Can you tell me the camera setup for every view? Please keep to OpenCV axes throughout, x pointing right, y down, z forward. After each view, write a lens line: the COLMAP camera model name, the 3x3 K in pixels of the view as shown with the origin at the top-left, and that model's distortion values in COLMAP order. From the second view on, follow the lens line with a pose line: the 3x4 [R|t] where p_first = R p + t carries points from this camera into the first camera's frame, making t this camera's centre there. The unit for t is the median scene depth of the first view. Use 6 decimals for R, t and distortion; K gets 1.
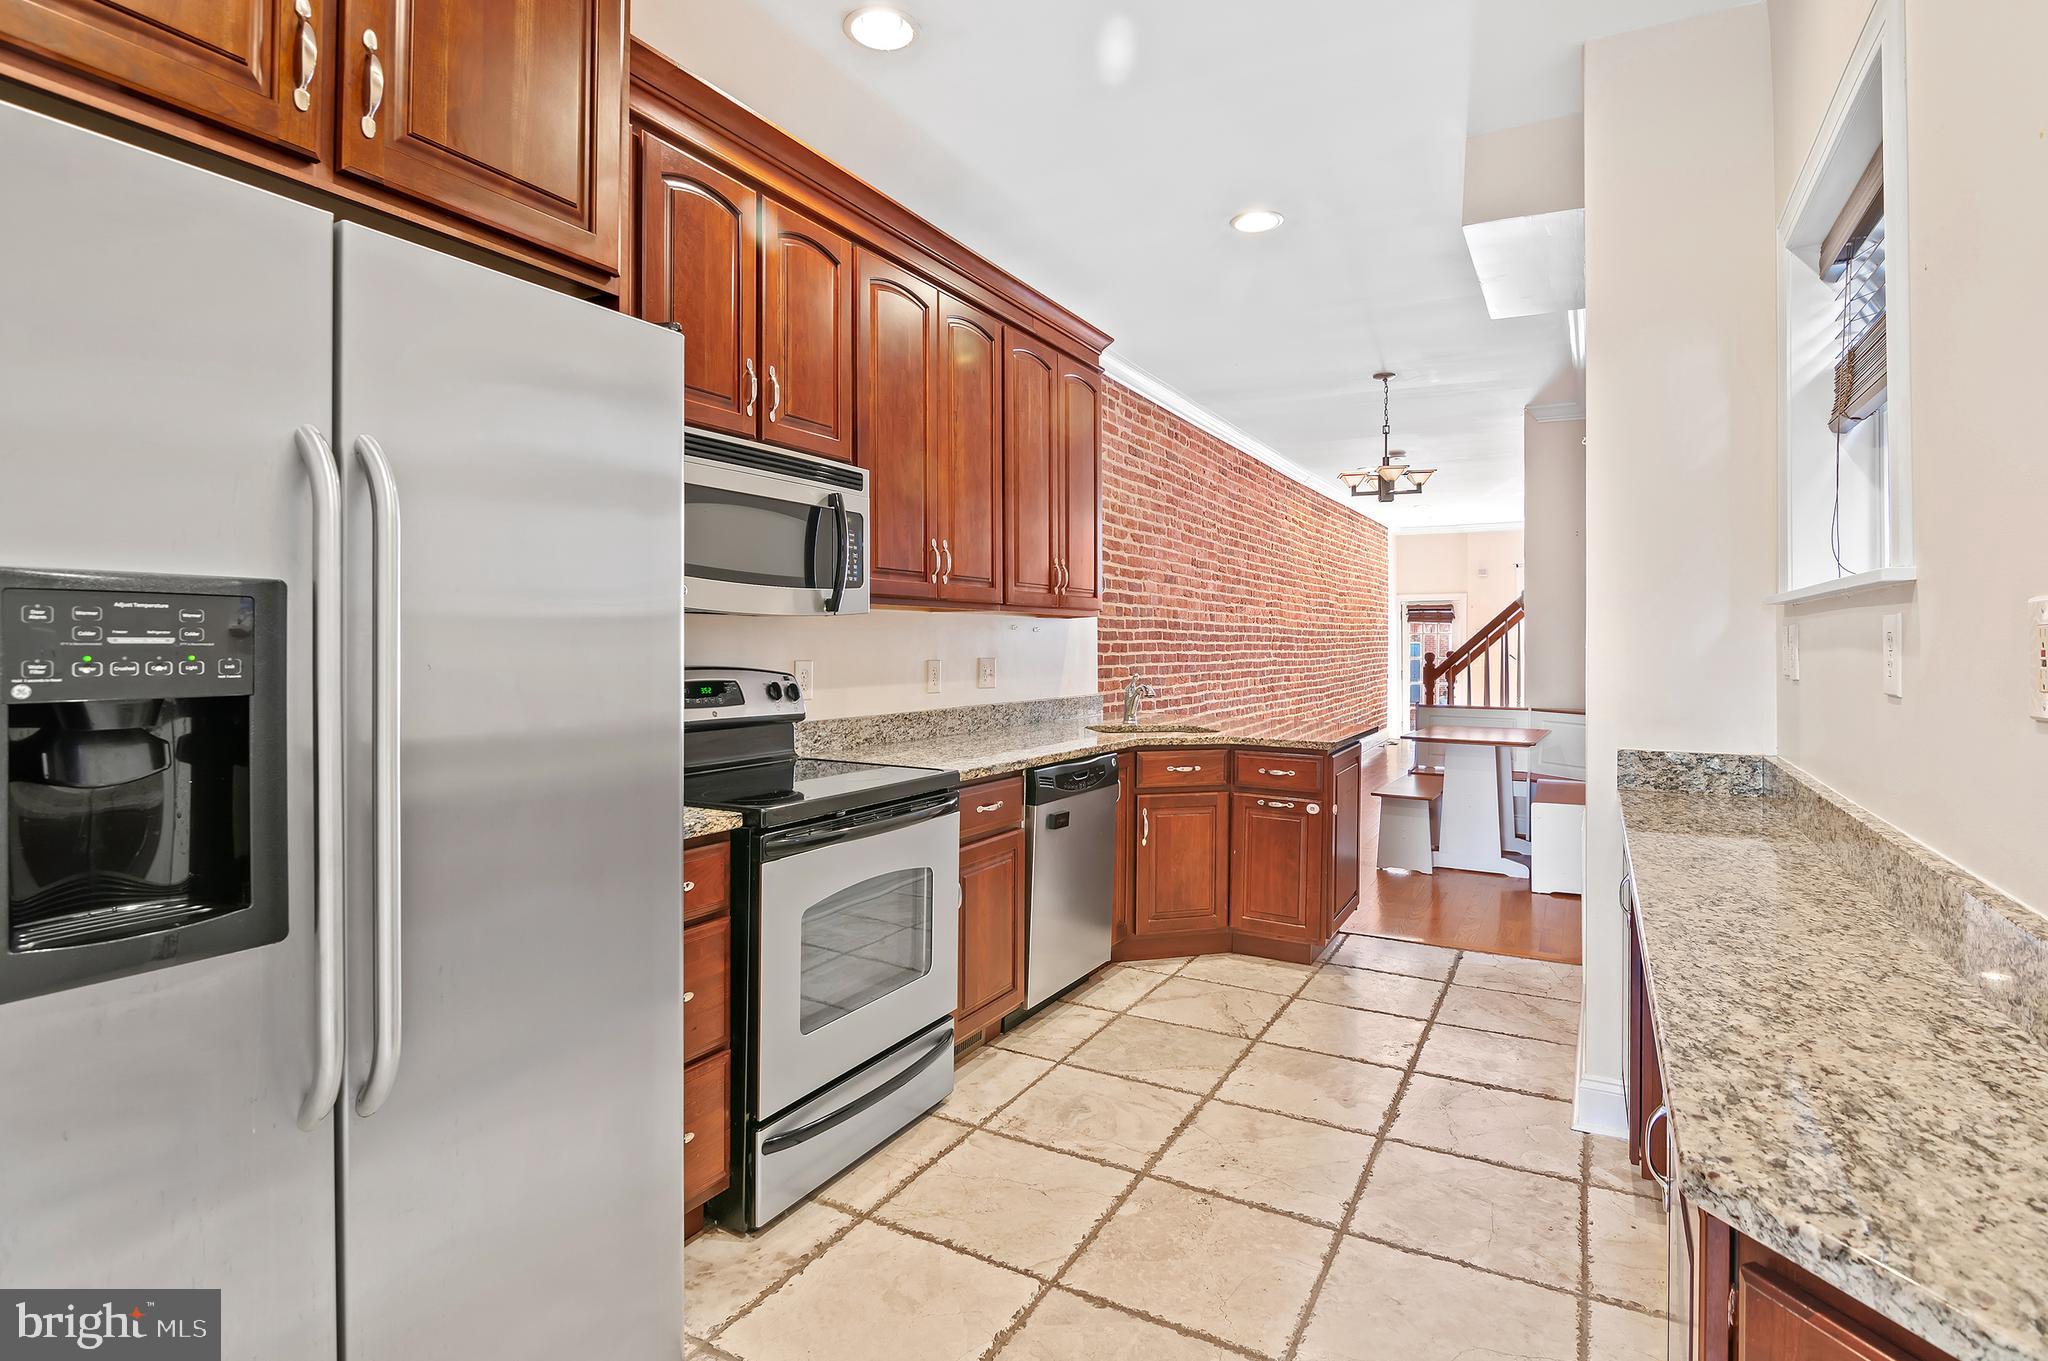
lens RADIAL K [[1006.1, 0, 1030.6], [0, 1006.1, 633.1], [0, 0, 1]] dist [-0.011357, -0.002217]
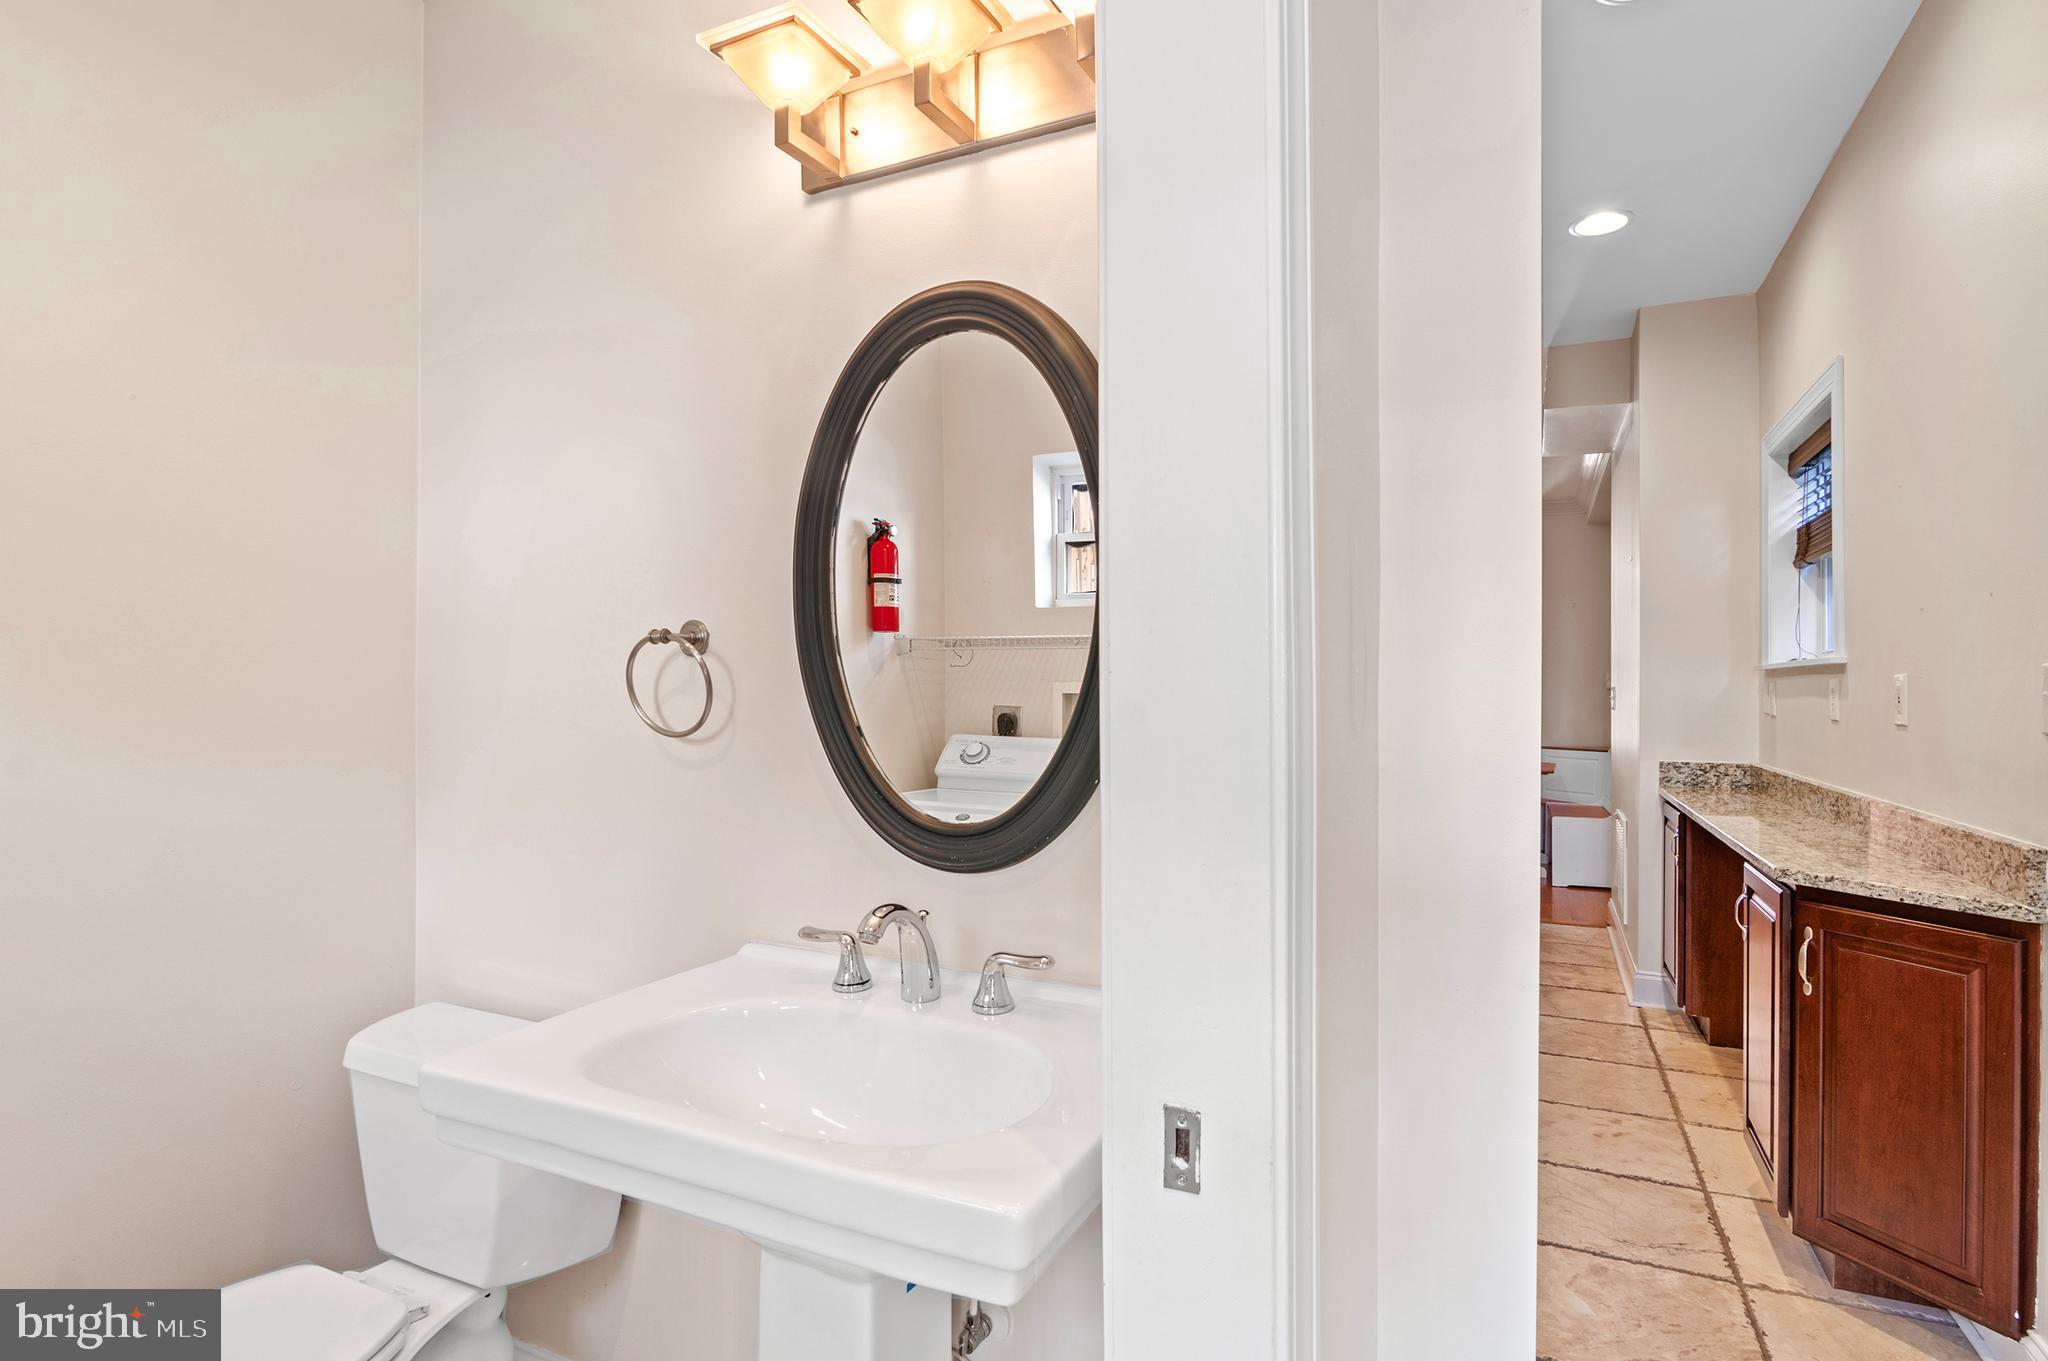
lens RADIAL K [[1014.4, 0, 1024.0], [0, 1014.4, 680.5], [0, 0, 1]] dist [-0.016306, -0.000569]
pose [[0.998743, 0.004050, 0.049968, -0.505395], [-0.003960, 0.999990, -0.001907, -0.003539], [-0.049976, 0.001707, 0.998749, -0.545869]]
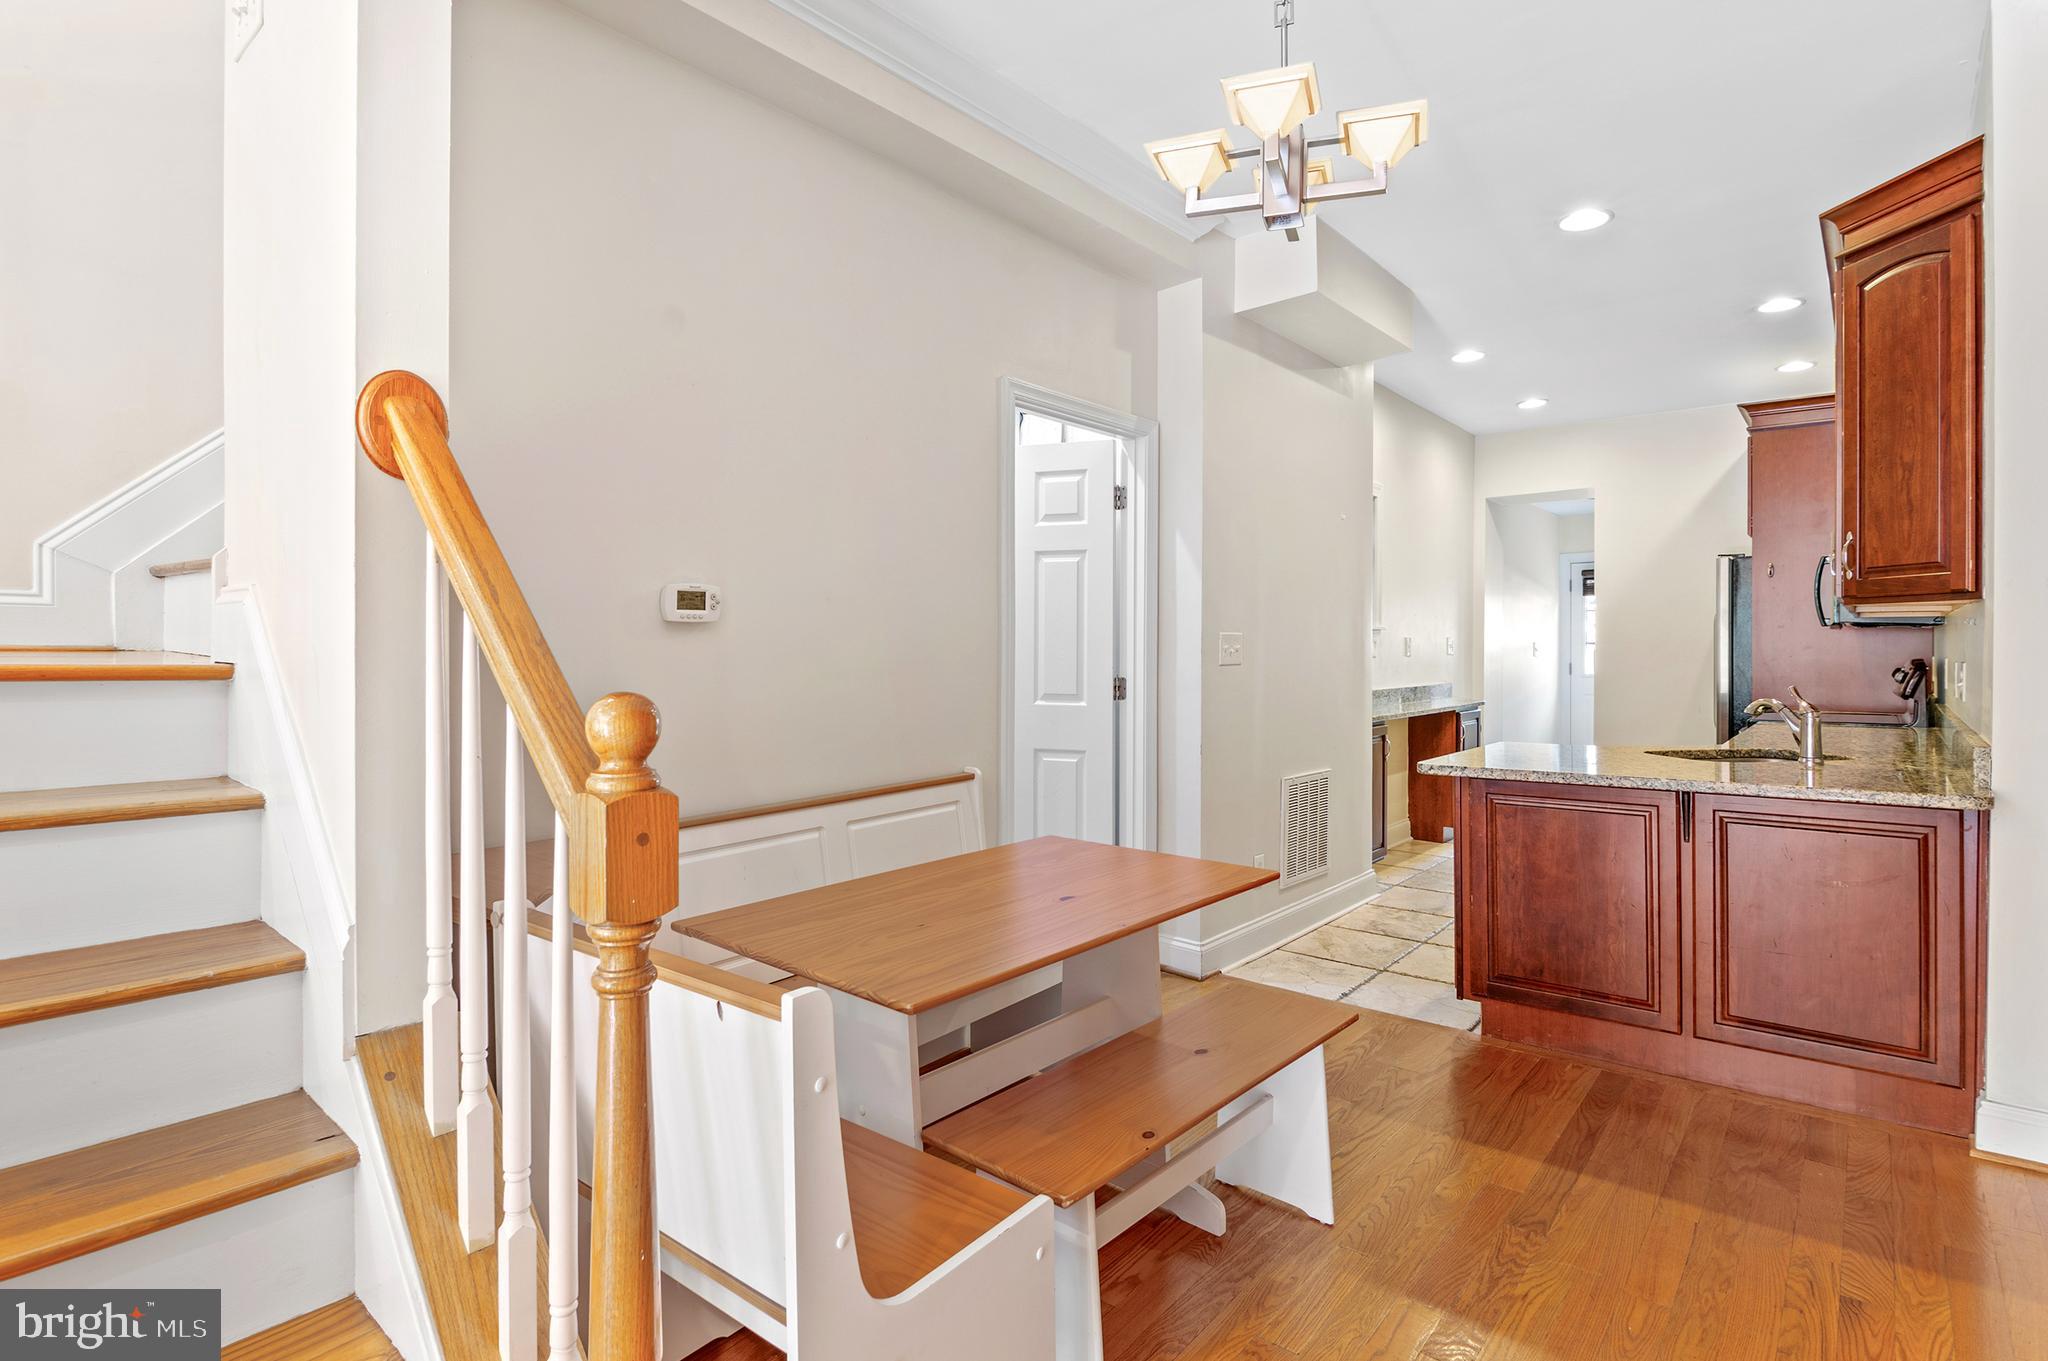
lens RADIAL K [[1017.4, 0, 1016.7], [0, 1017.4, 660.6], [0, 0, 1]] dist [-0.016385, -0.000023]
pose [[-0.980371, -0.001186, 0.197158, 0.890986], [-0.001093, 0.999999, 0.000580, 0.043795], [-0.197159, 0.000353, -0.980371, 3.221197]]
